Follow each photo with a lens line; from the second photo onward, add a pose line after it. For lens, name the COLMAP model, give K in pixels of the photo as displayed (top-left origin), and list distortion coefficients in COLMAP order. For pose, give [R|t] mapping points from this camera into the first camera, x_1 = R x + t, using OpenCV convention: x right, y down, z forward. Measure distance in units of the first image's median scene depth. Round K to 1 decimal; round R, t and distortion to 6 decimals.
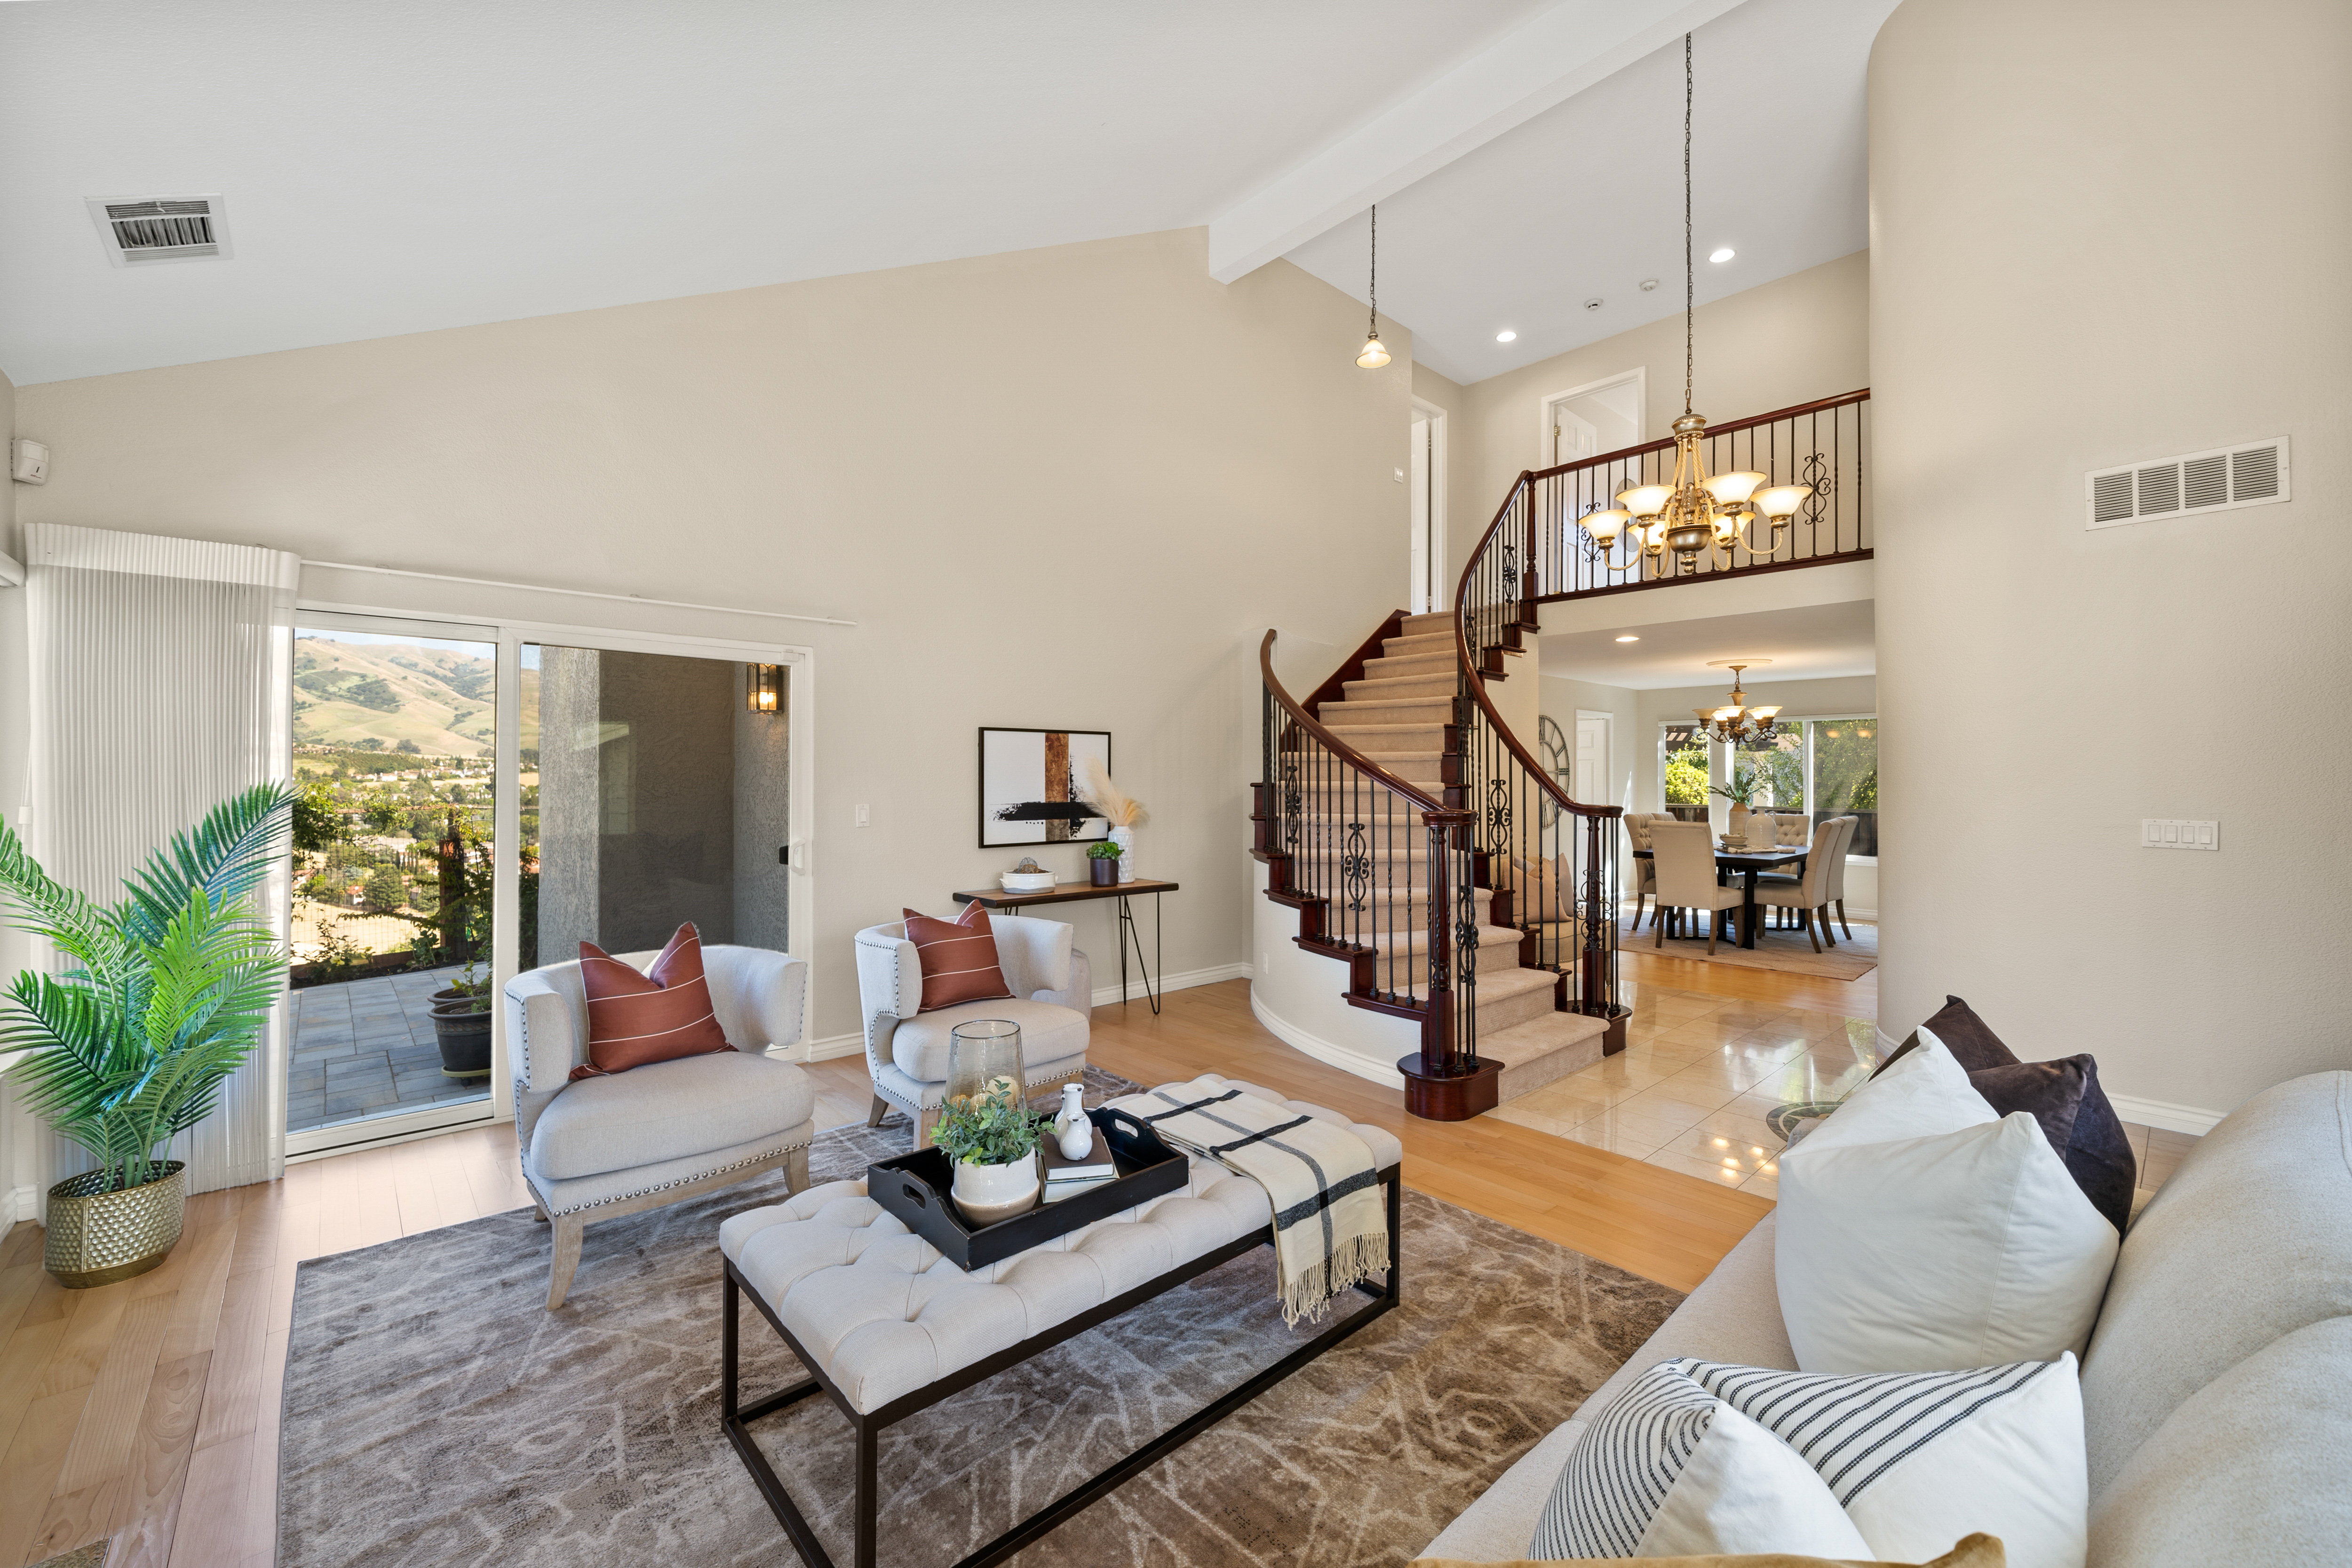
lens RADIAL K [[925.4, 0, 1191.9], [0, 925.4, 777.3], [0, 0, 1]] dist [-0.001135, -0.000269]
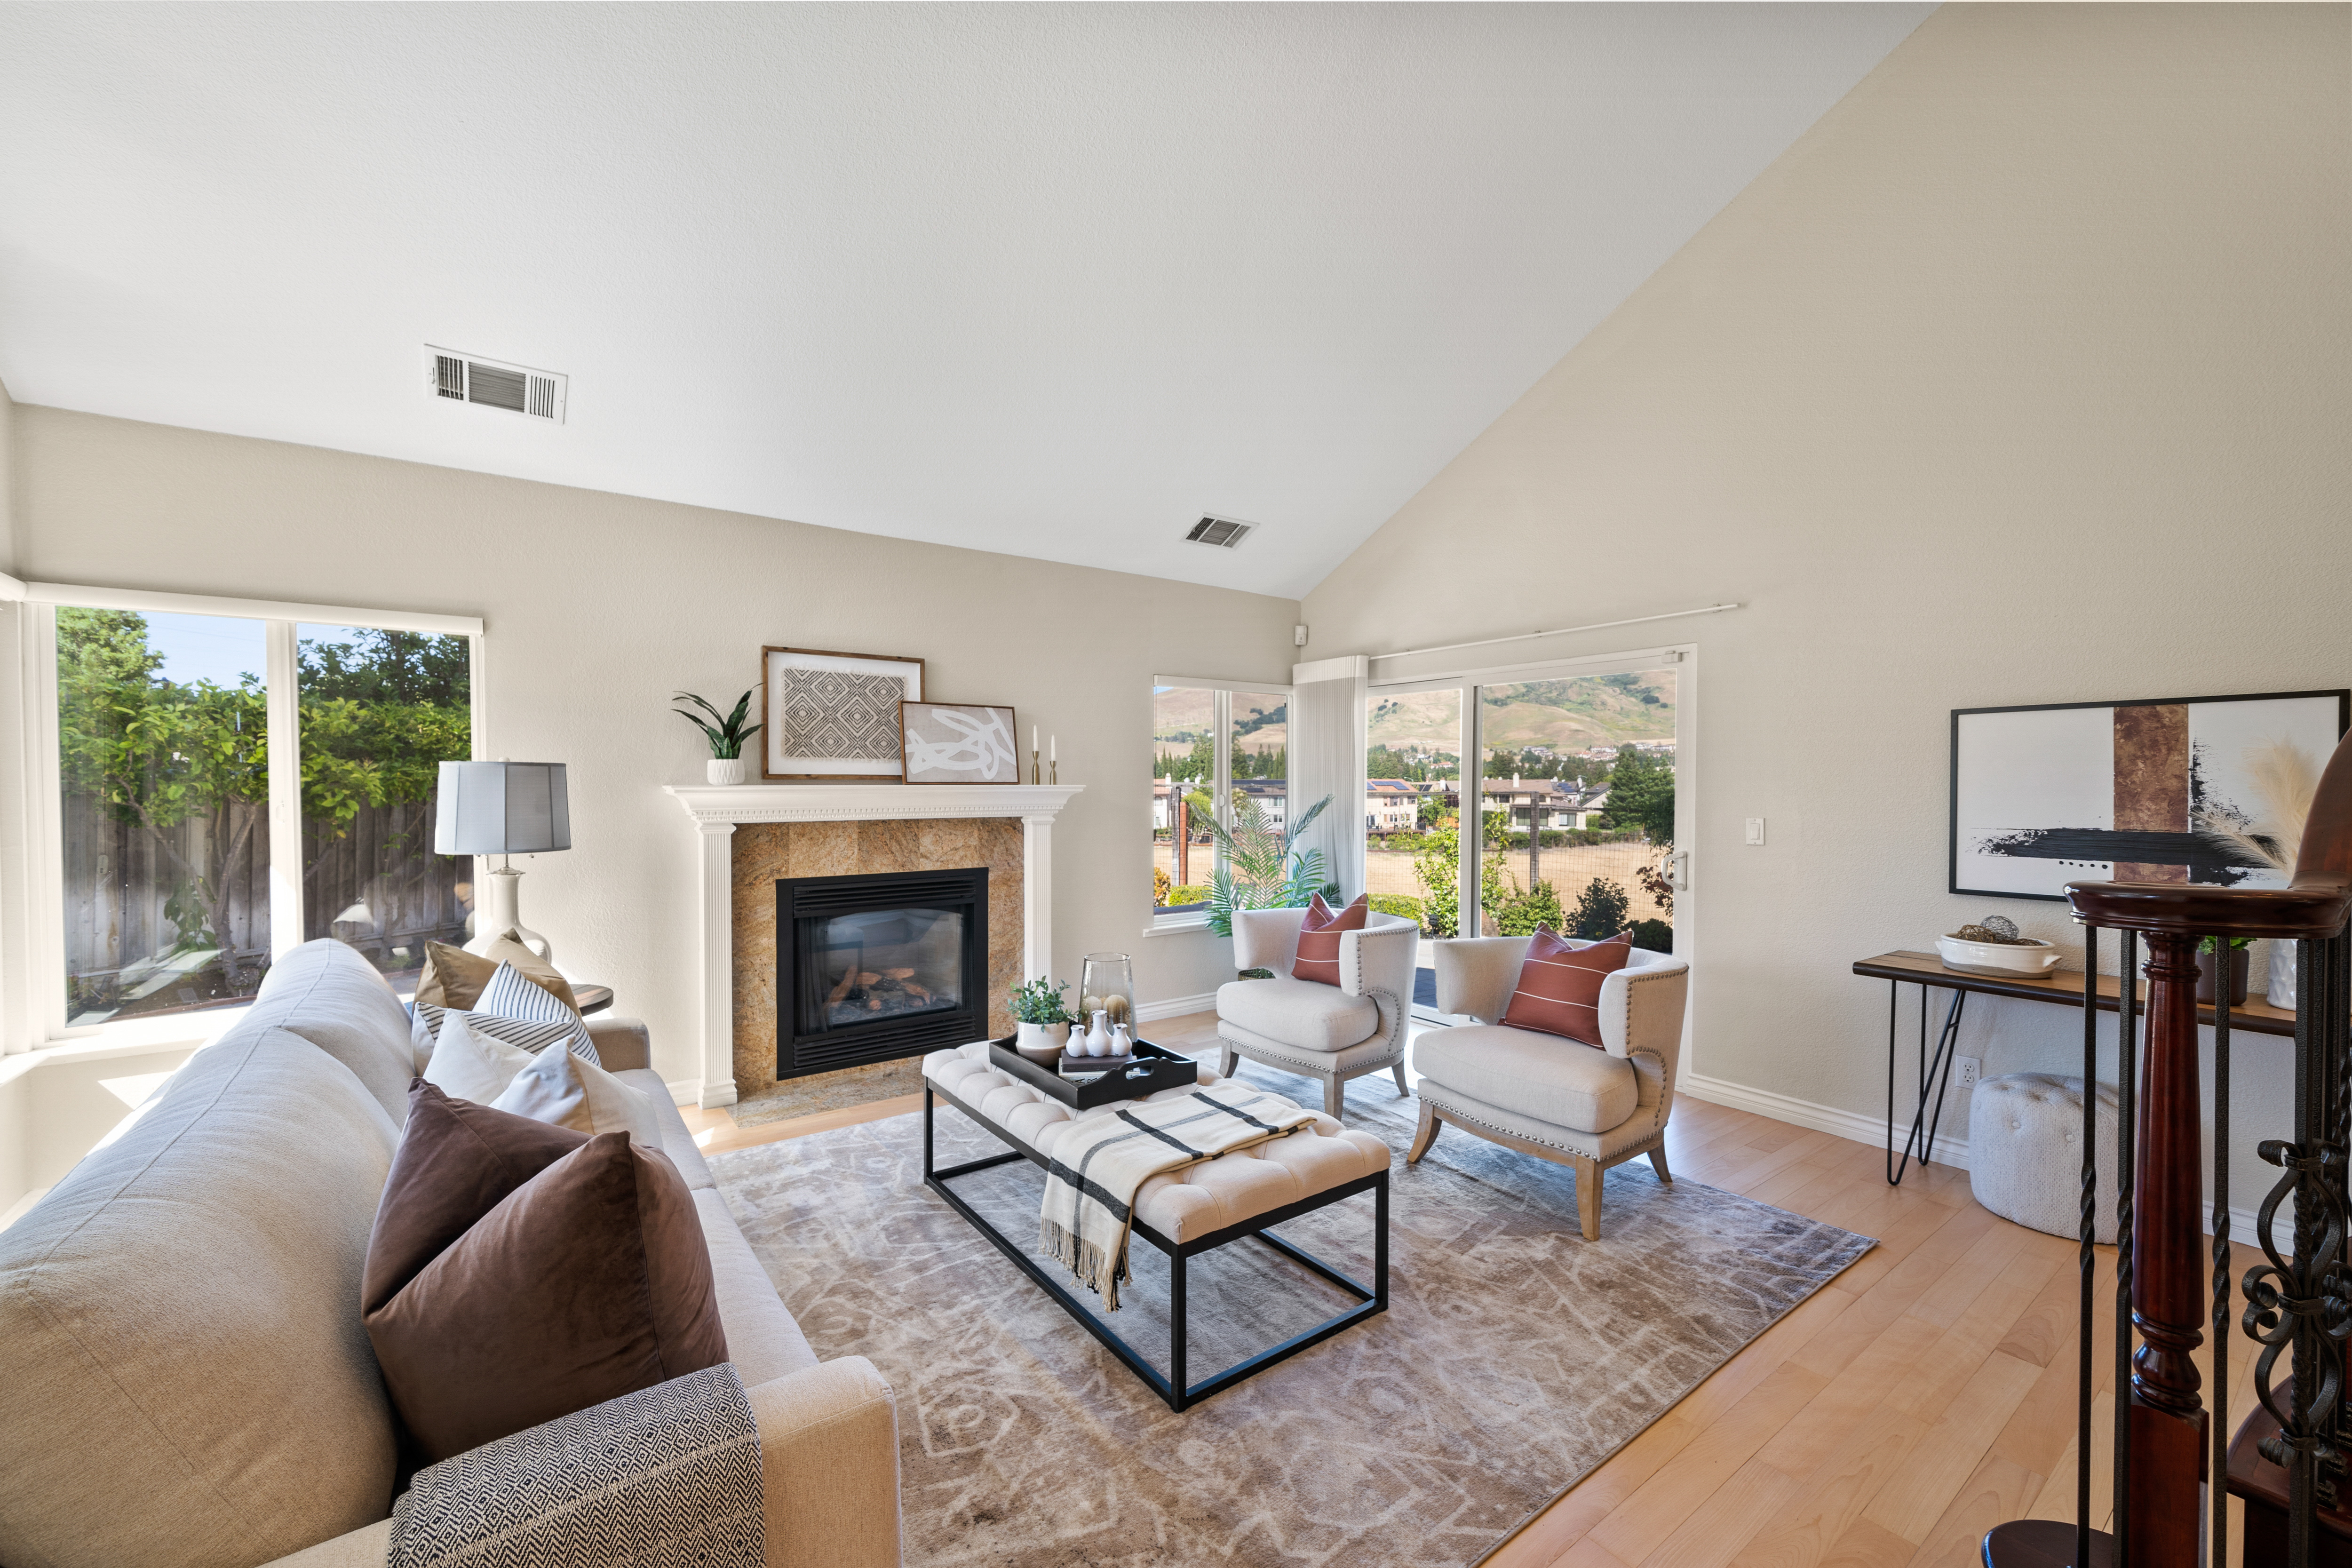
lens RADIAL K [[941.9, 0, 1159.5], [0, 941.9, 795.3], [0, 0, 1]] dist [0.000152, -0.000822]
pose [[-0.132214, 0.011231, -0.991158, 0.512171], [-0.001490, 0.999932, 0.011530, 0.000023], [0.991220, 0.003001, -0.132188, 0.527752]]
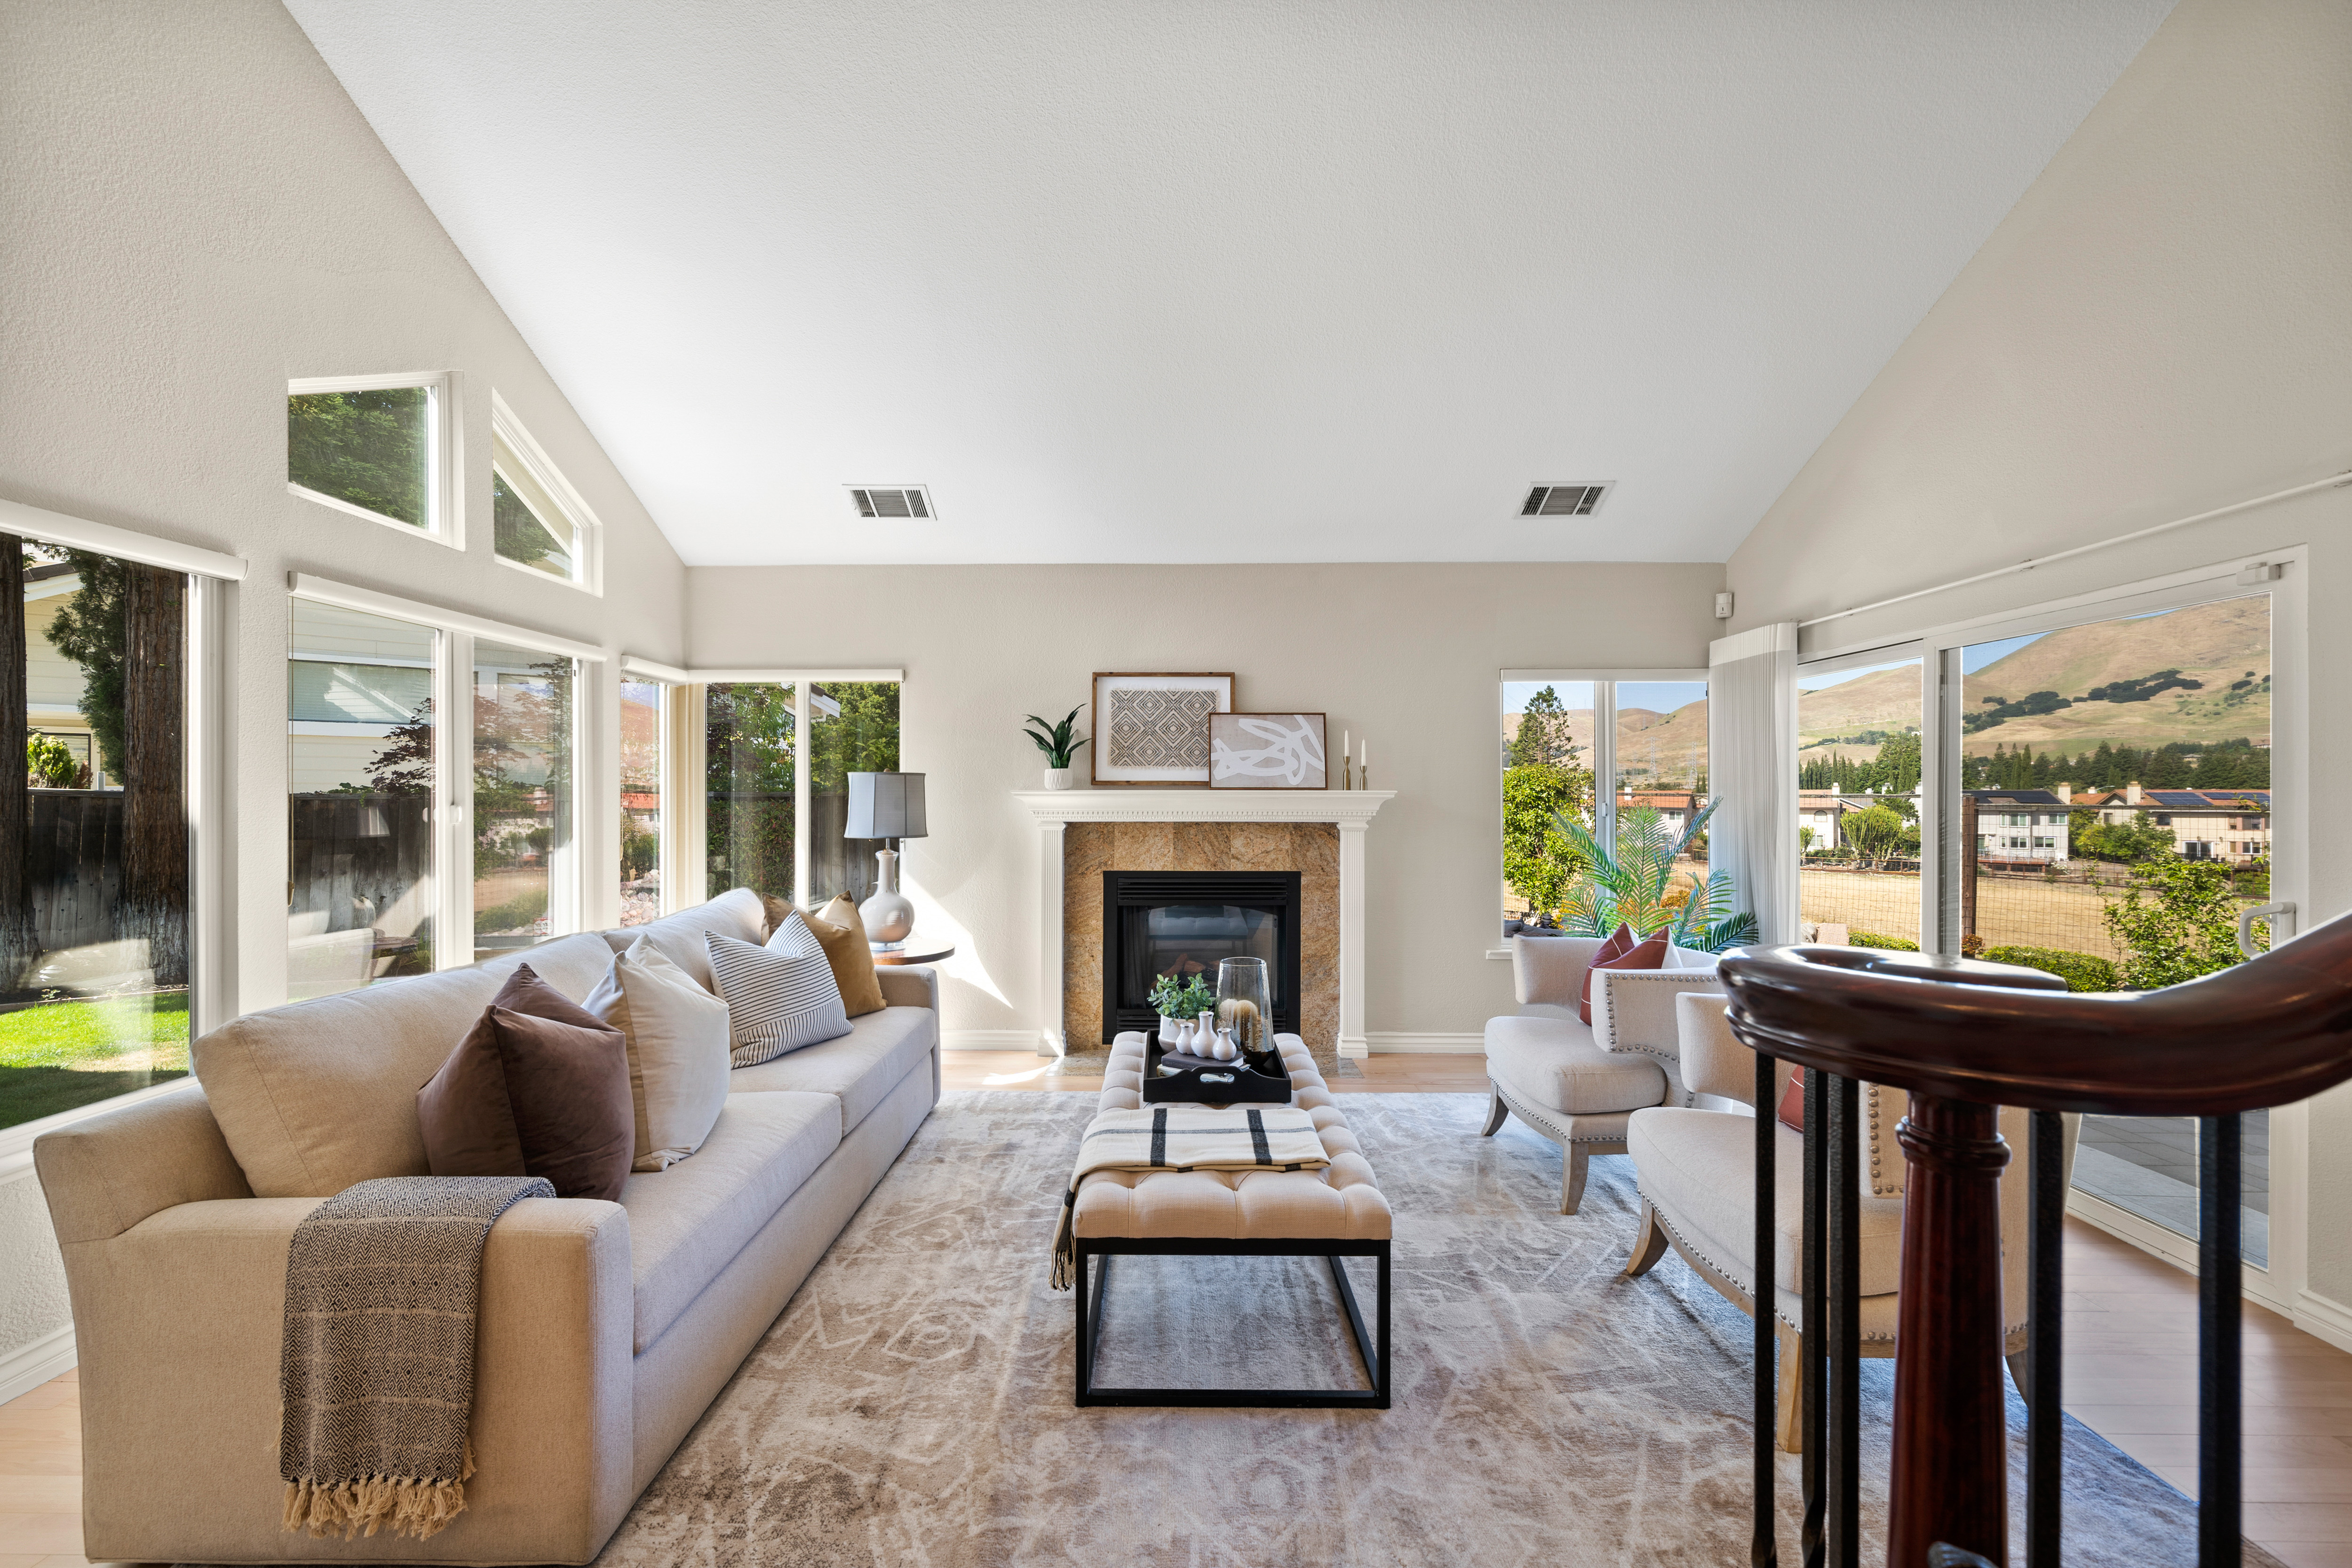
lens RADIAL K [[925.4, 0, 1163.1], [0, 925.4, 784.6], [0, 0, 1]] dist [-0.001135, -0.000269]
pose [[-0.700491, -0.010076, -0.713590, 0.372842], [-0.003815, 0.999939, -0.010374, 0.005127], [0.713651, -0.004544, -0.700487, 0.795358]]
